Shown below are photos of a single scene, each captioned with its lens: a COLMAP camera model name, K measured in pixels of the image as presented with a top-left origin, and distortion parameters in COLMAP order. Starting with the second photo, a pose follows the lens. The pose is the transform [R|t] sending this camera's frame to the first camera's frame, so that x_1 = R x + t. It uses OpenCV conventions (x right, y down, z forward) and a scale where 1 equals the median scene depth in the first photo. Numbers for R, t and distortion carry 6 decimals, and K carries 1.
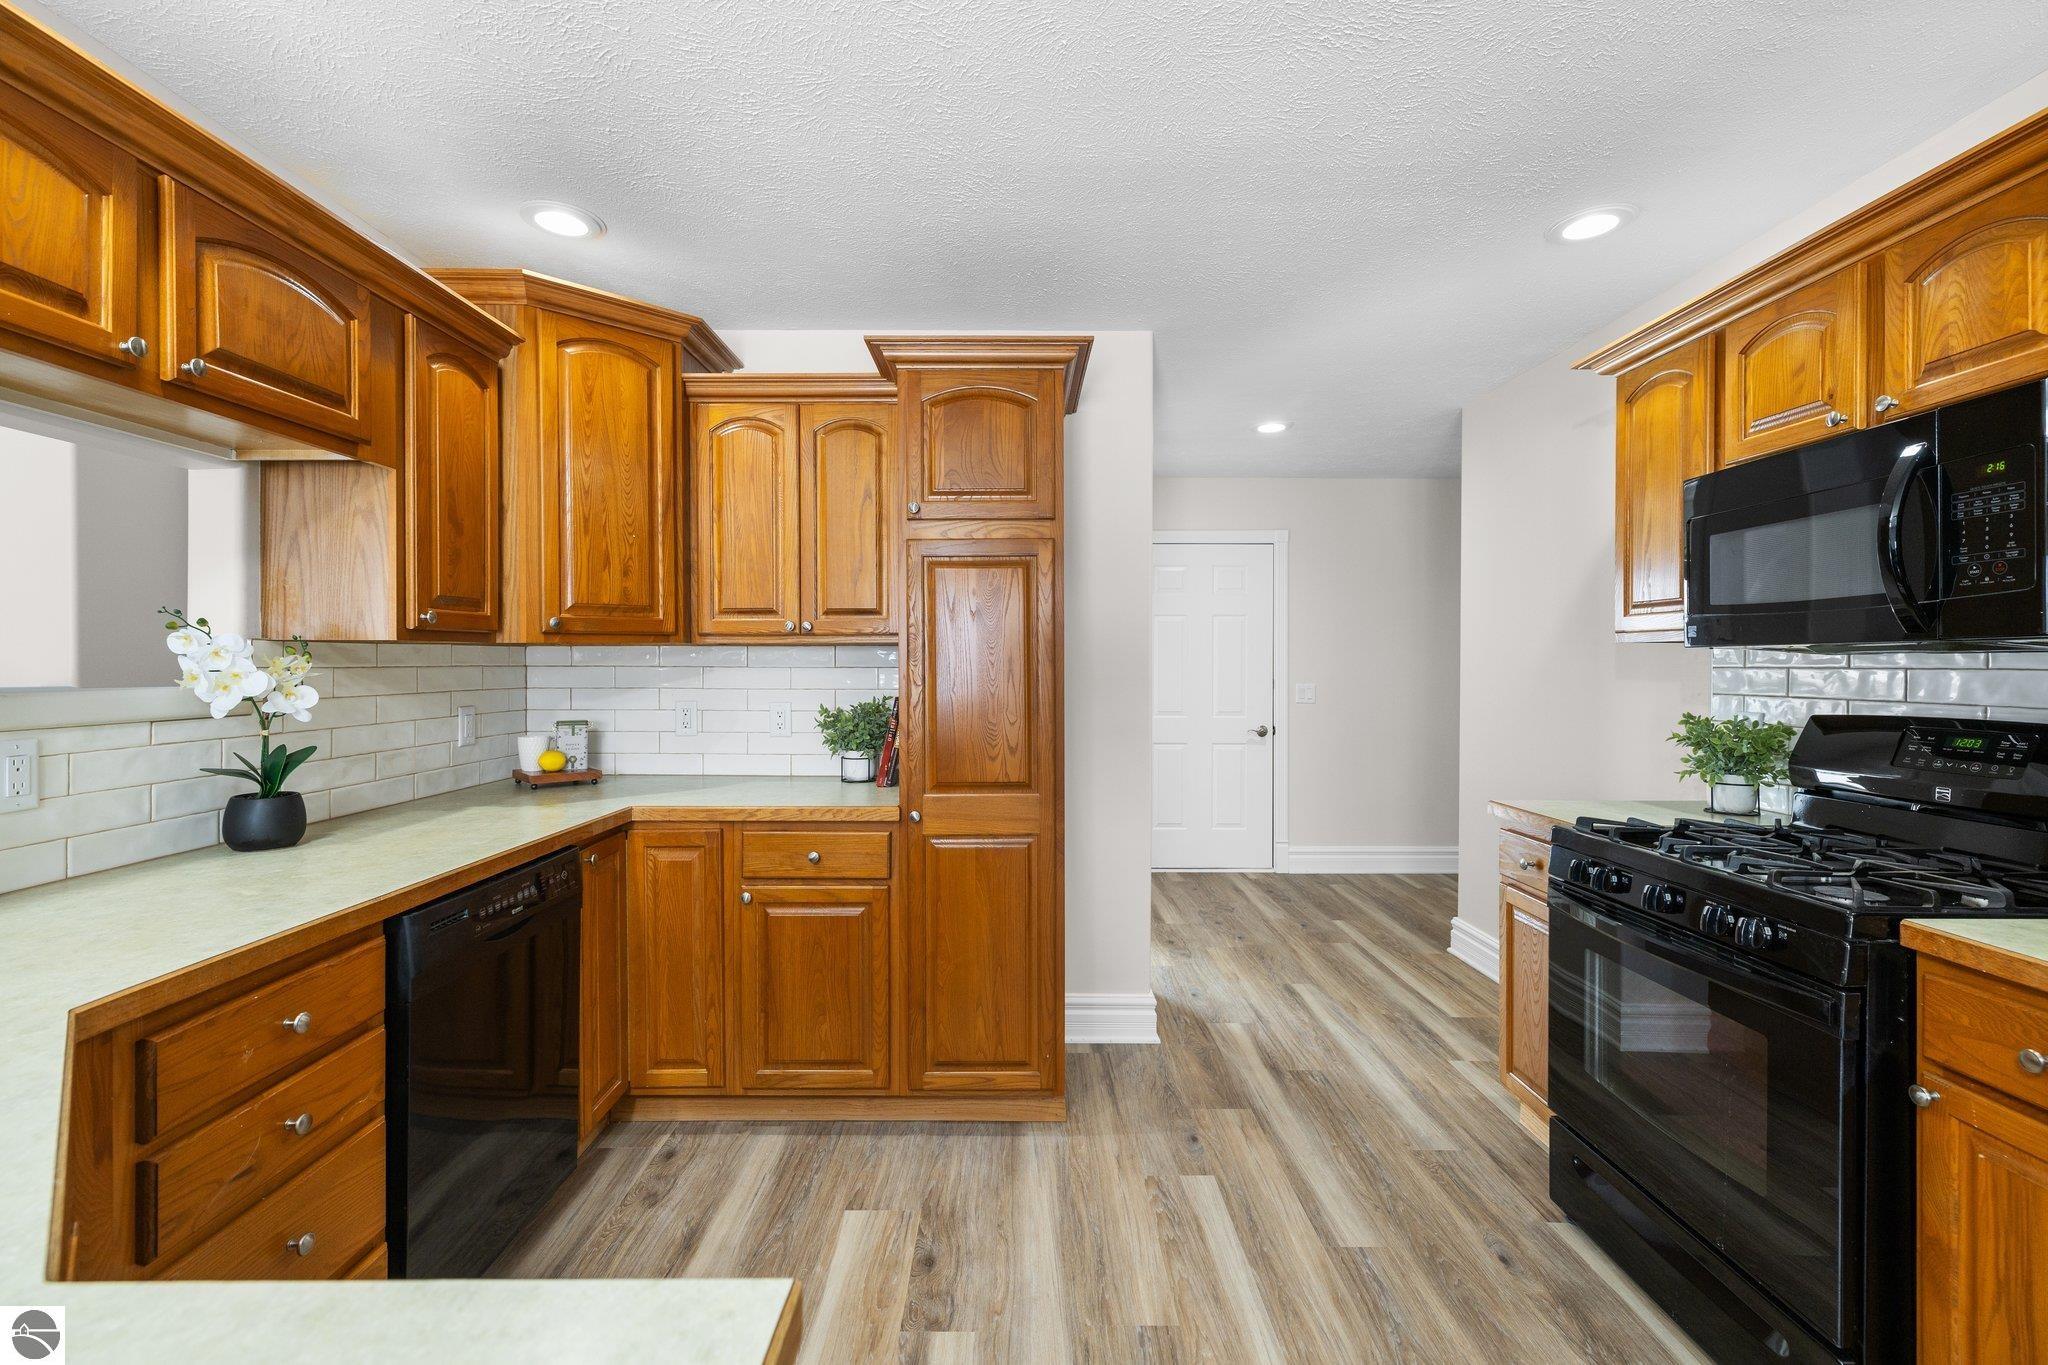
lens RADIAL K [[883.9, 0, 1018.1], [0, 883.9, 666.2], [0, 0, 1]] dist [0.002362, -0.000155]
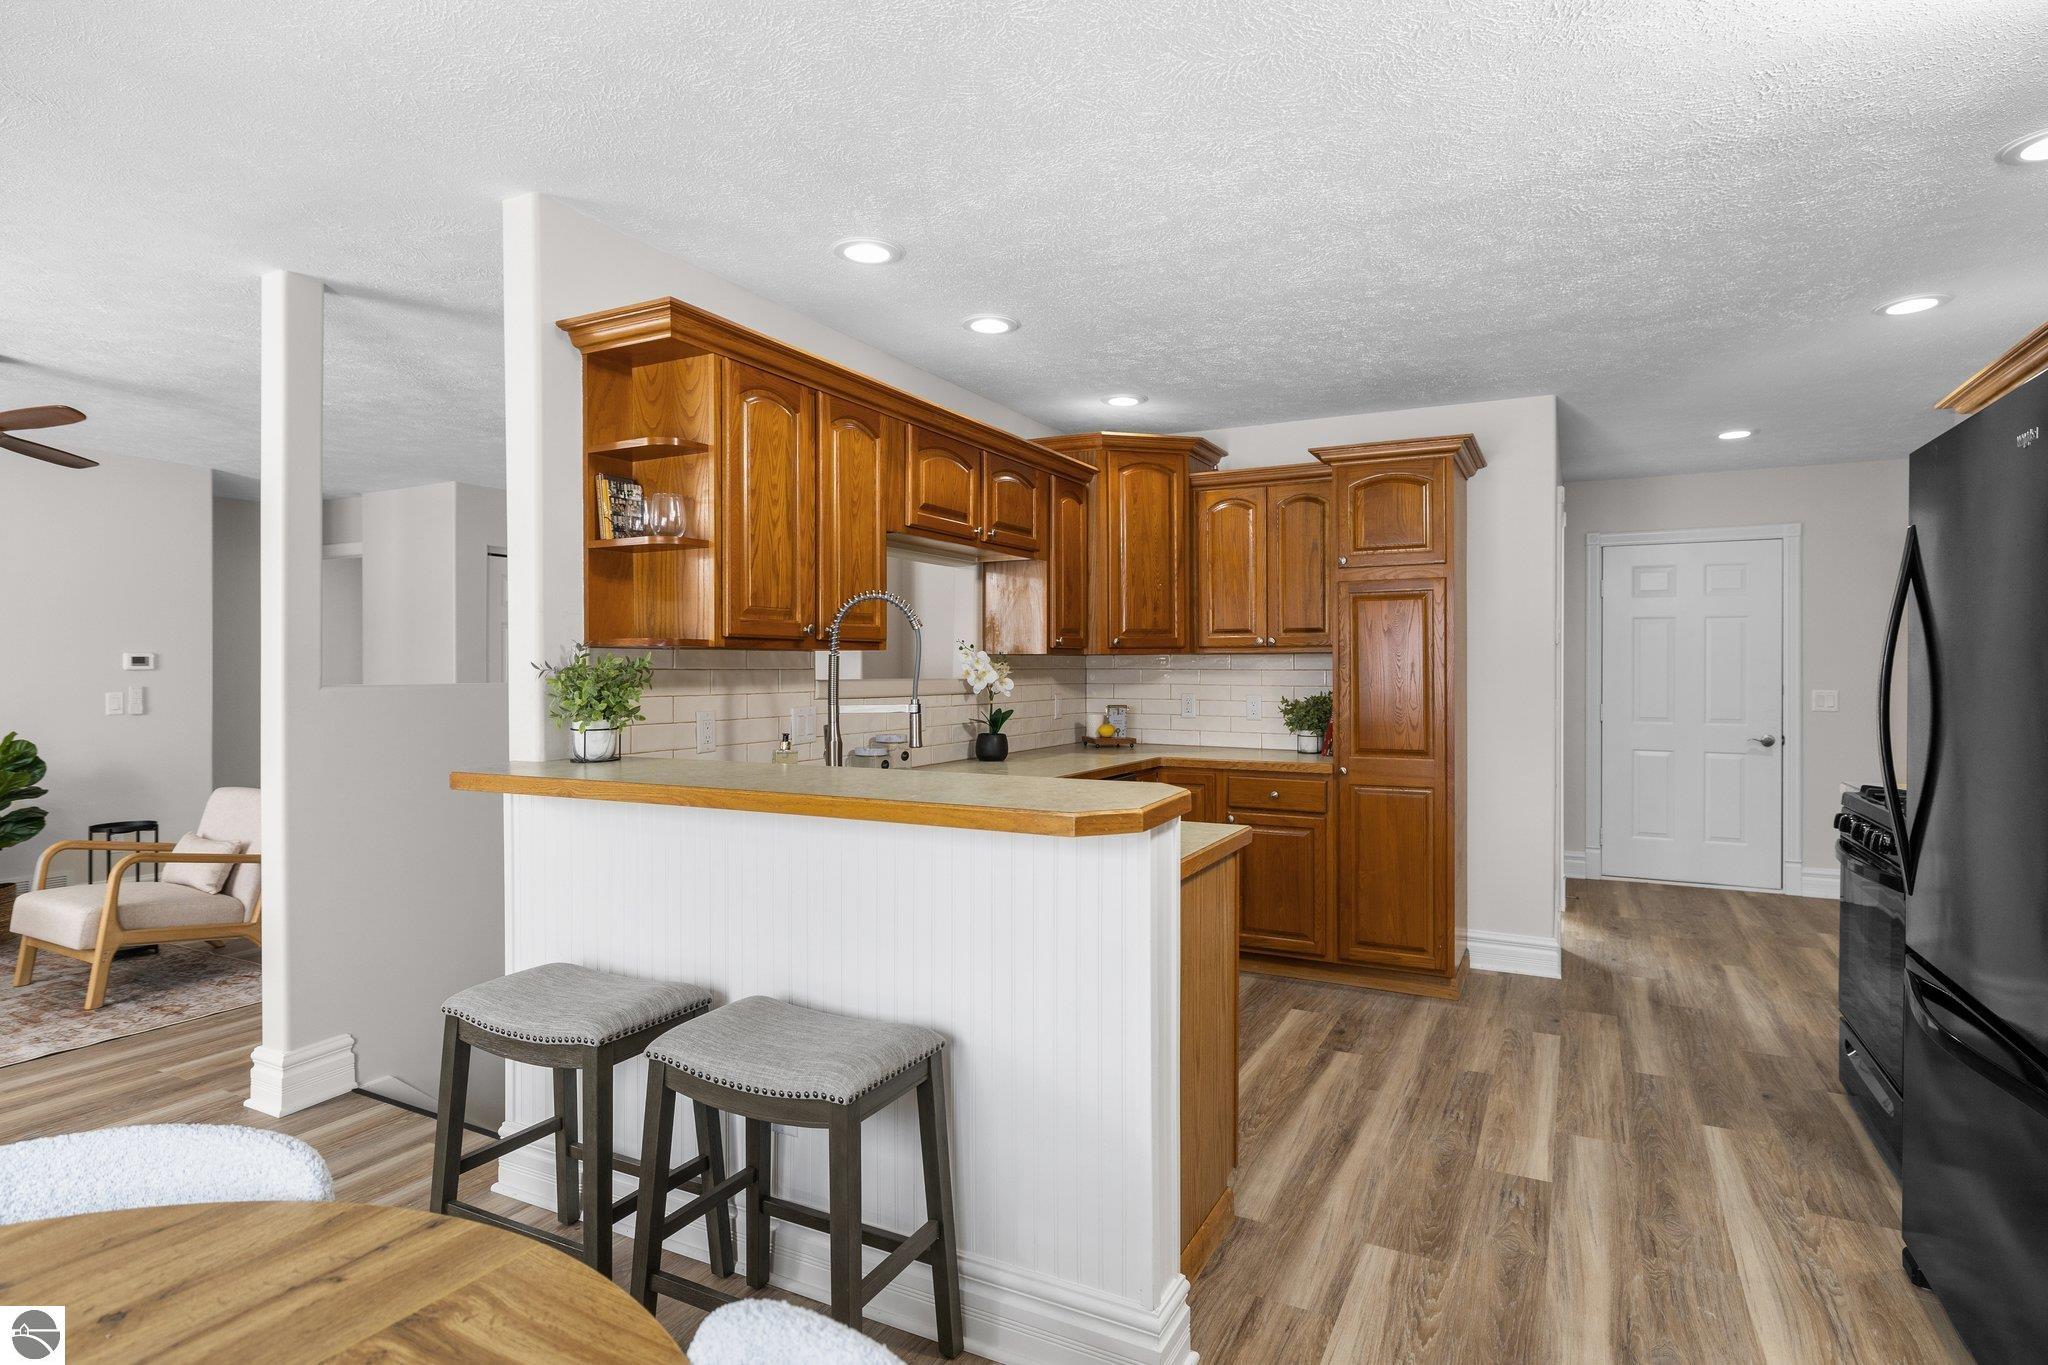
lens RADIAL K [[1064.3, 0, 1021.9], [0, 1064.3, 673.7], [0, 0, 1]] dist [0.000913, 0.000277]
pose [[0.885344, 0.002343, -0.464931, 0.235281], [-0.001848, 0.999997, 0.001521, 0.006965], [0.464933, -0.000488, 0.885346, -0.823045]]
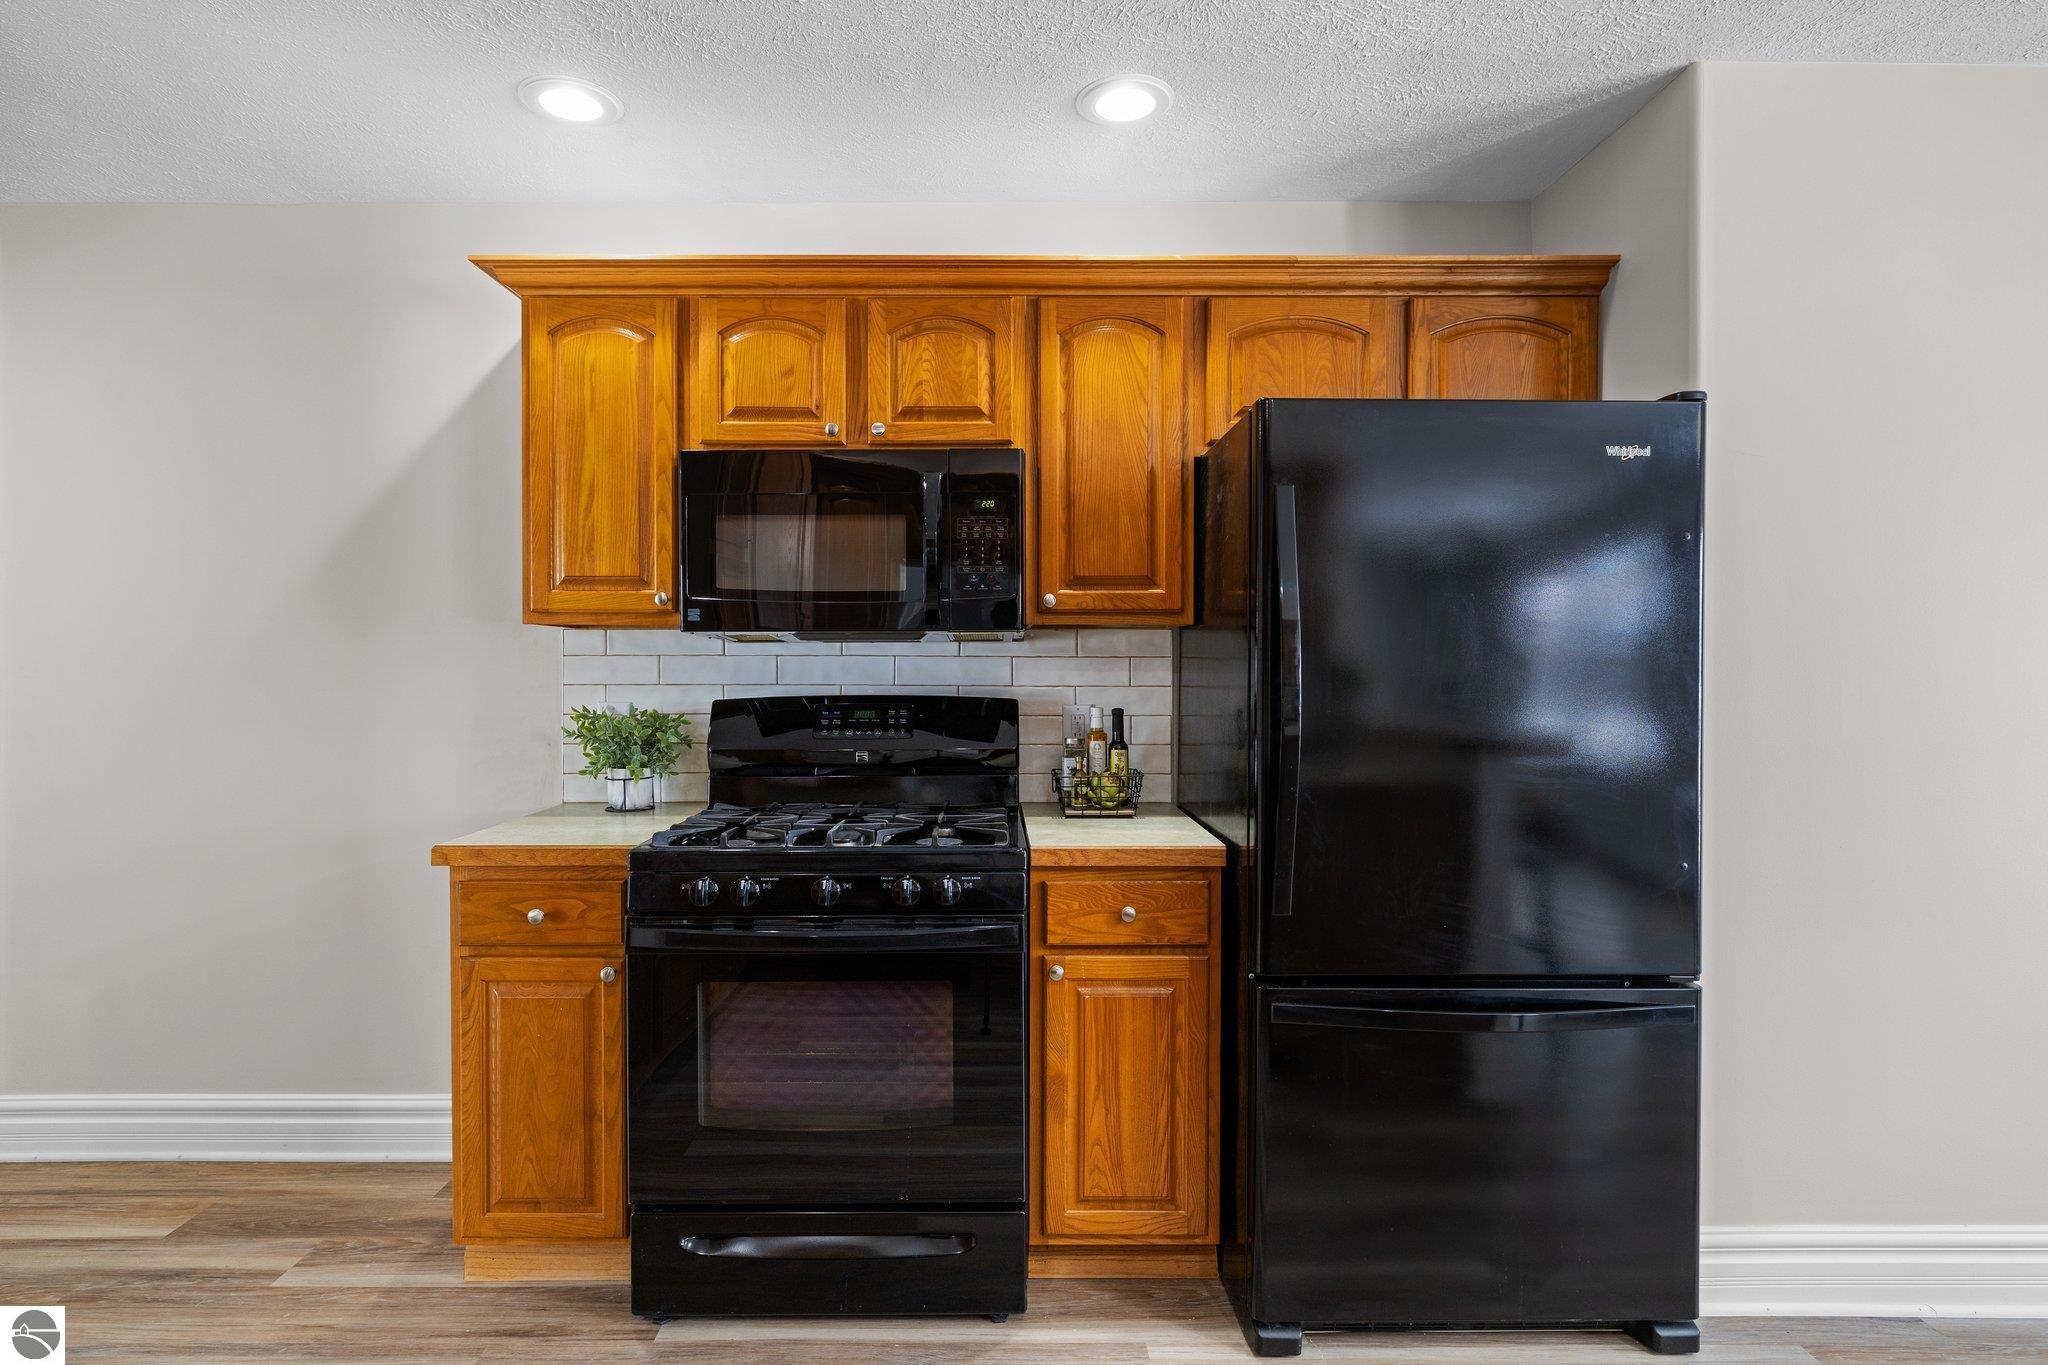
lens RADIAL K [[1031.8, 0, 1024.0], [0, 1031.8, 682.5], [0, 0, 1]] dist [-0.001933, -0.000308]
pose [[0.000313, -0.014713, 0.999892, -0.281042], [0.003389, 0.999886, 0.014712, 0.014678], [-0.999994, 0.003384, 0.000362, 0.563465]]
